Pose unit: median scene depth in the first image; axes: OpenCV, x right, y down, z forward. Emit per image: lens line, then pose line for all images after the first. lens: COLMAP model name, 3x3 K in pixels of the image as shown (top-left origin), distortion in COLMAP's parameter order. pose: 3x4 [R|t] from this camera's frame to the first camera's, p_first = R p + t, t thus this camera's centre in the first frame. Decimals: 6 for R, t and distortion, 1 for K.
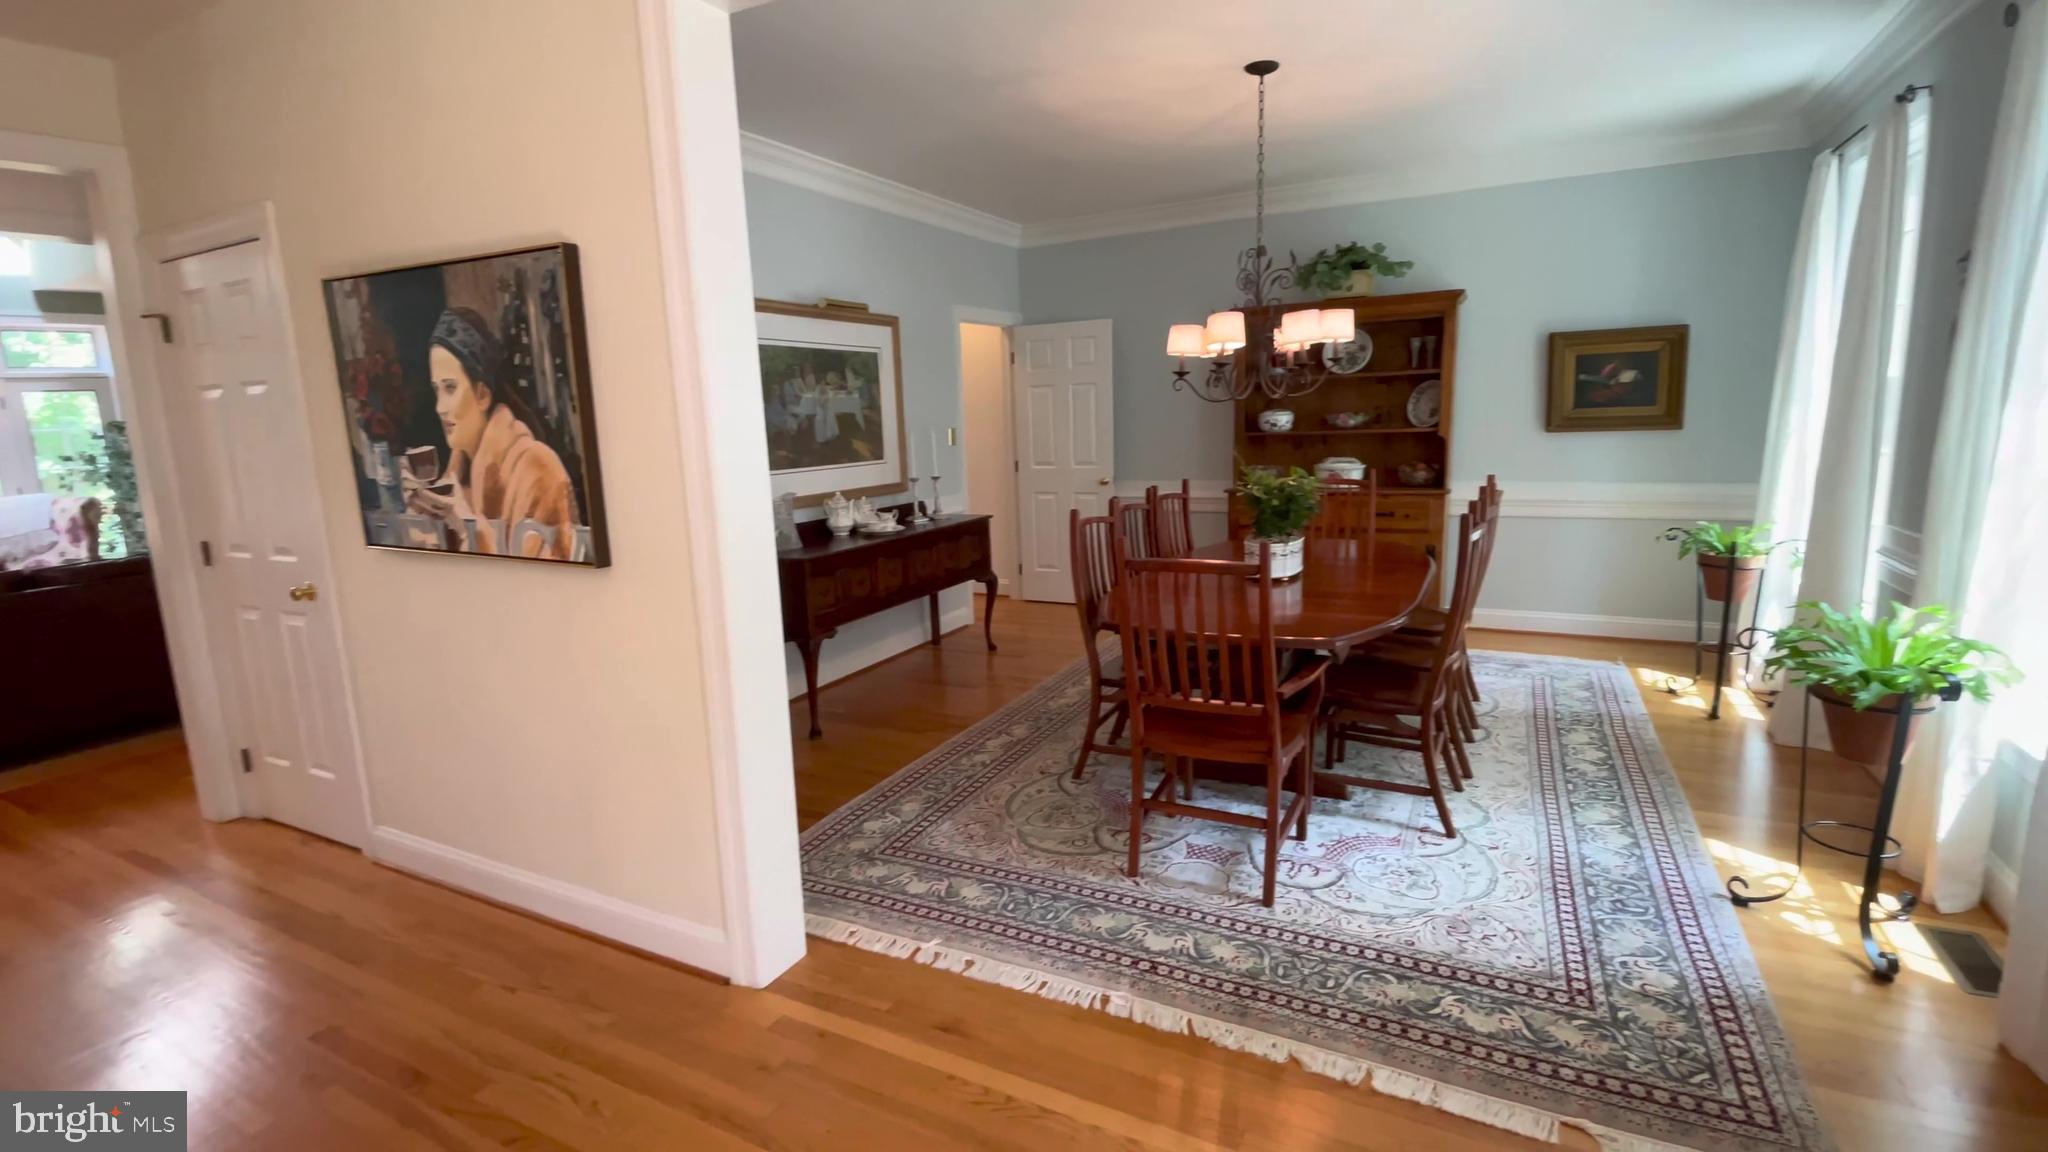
lens RADIAL K [[900.7, 0, 1024.0], [0, 900.7, 576.0], [0, 0, 1]] dist [0.040418, -0.037596]
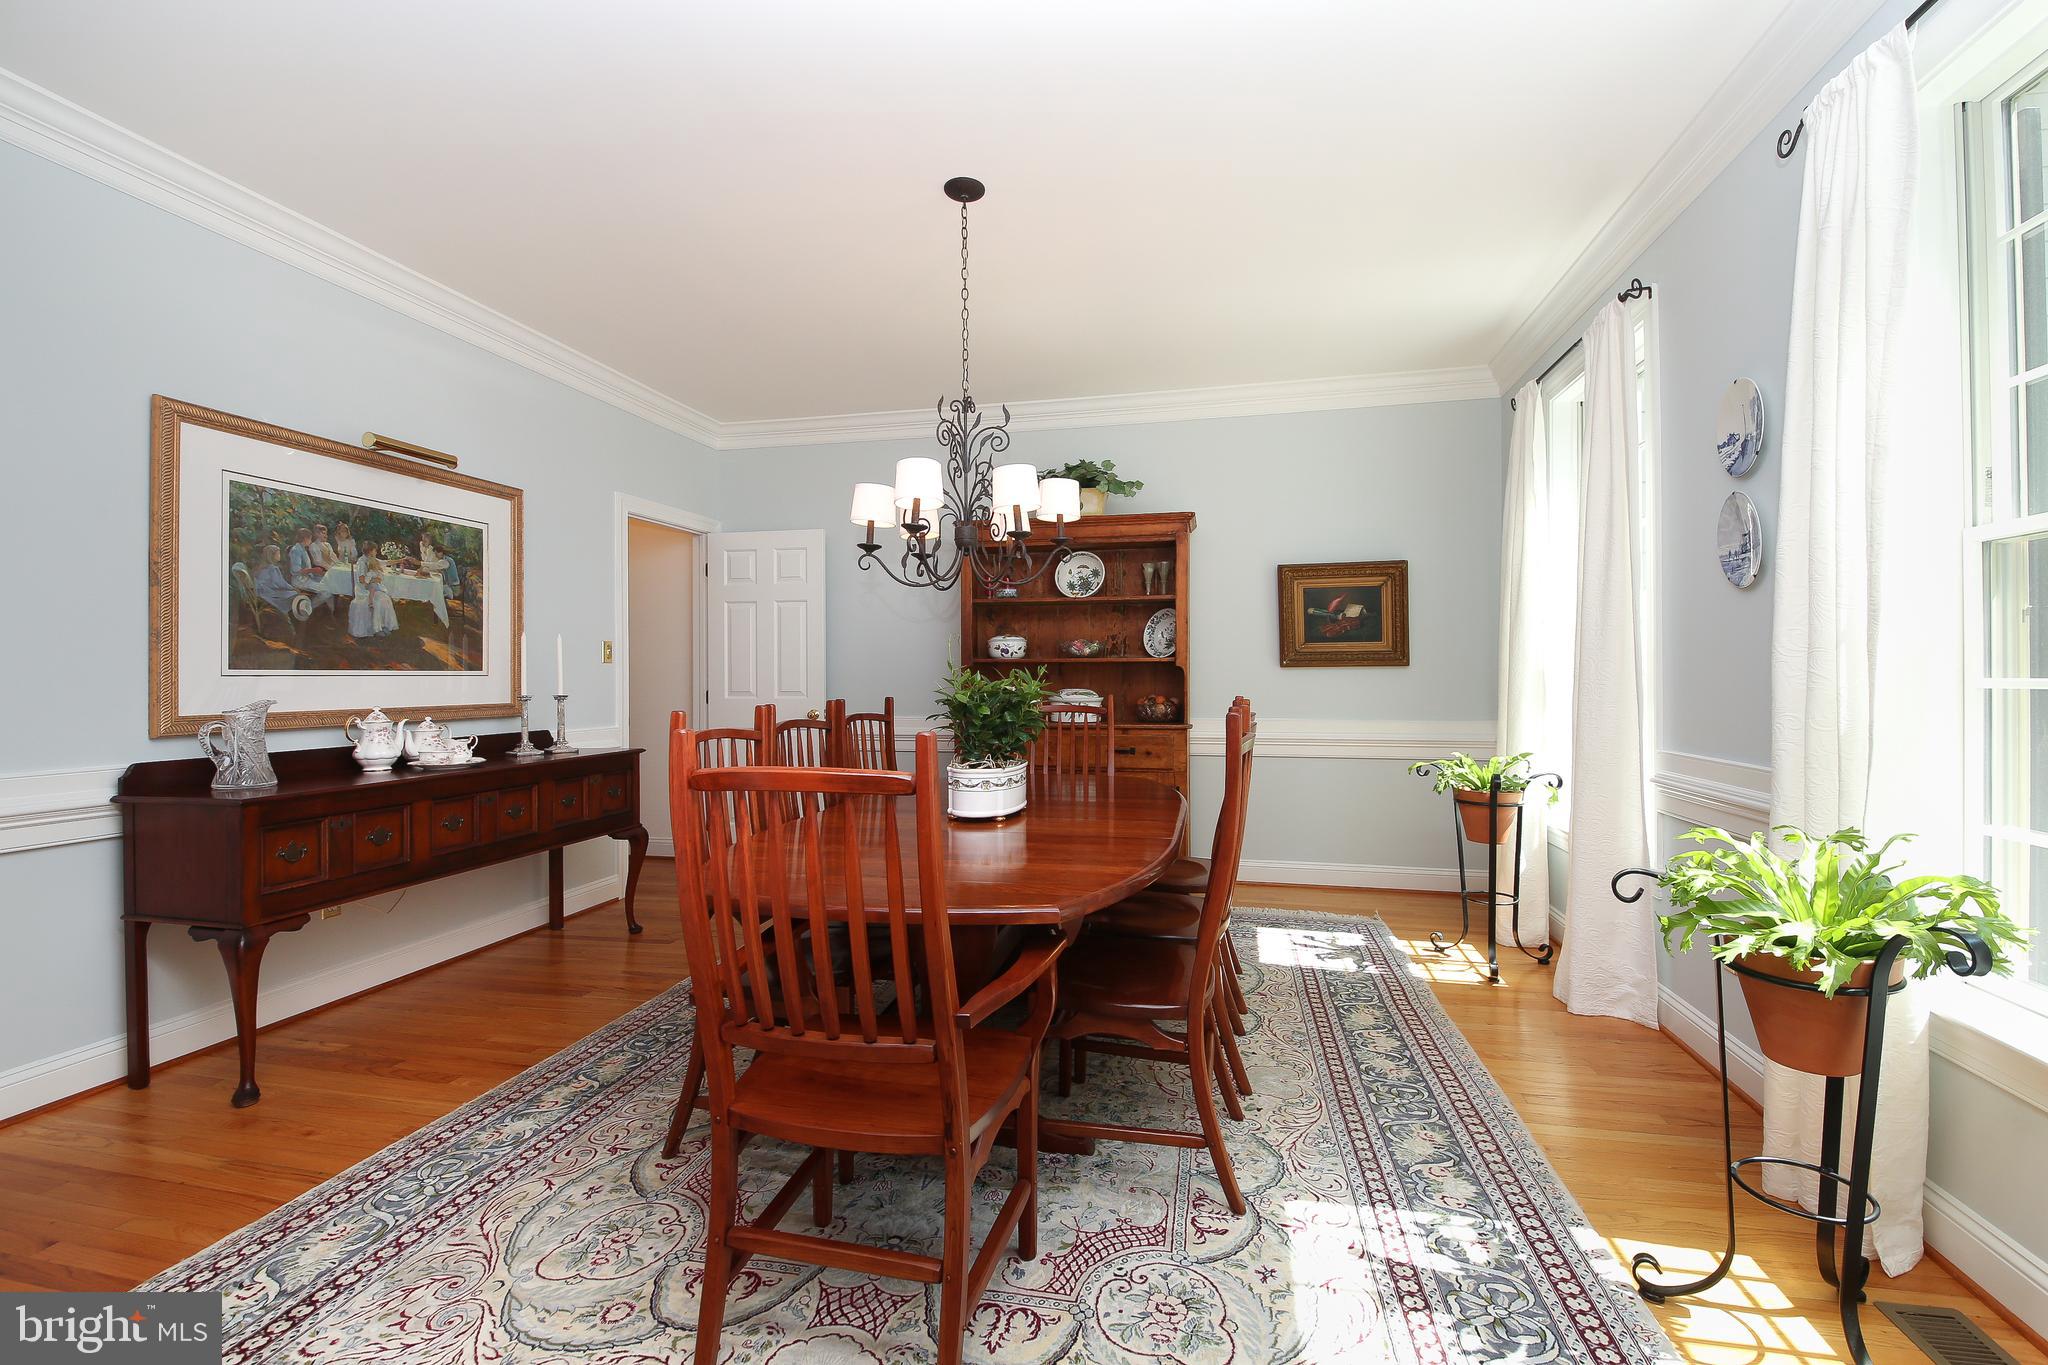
lens RADIAL K [[892.0, 0, 1024.0], [0, 892.0, 682.5], [0, 0, 1]] dist [0.068206, -0.055865]
pose [[0.964804, 0.028727, 0.261398, 0.087363], [0.016862, 0.985212, -0.170510, 0.014060], [-0.262430, 0.168916, 0.950051, 0.221675]]
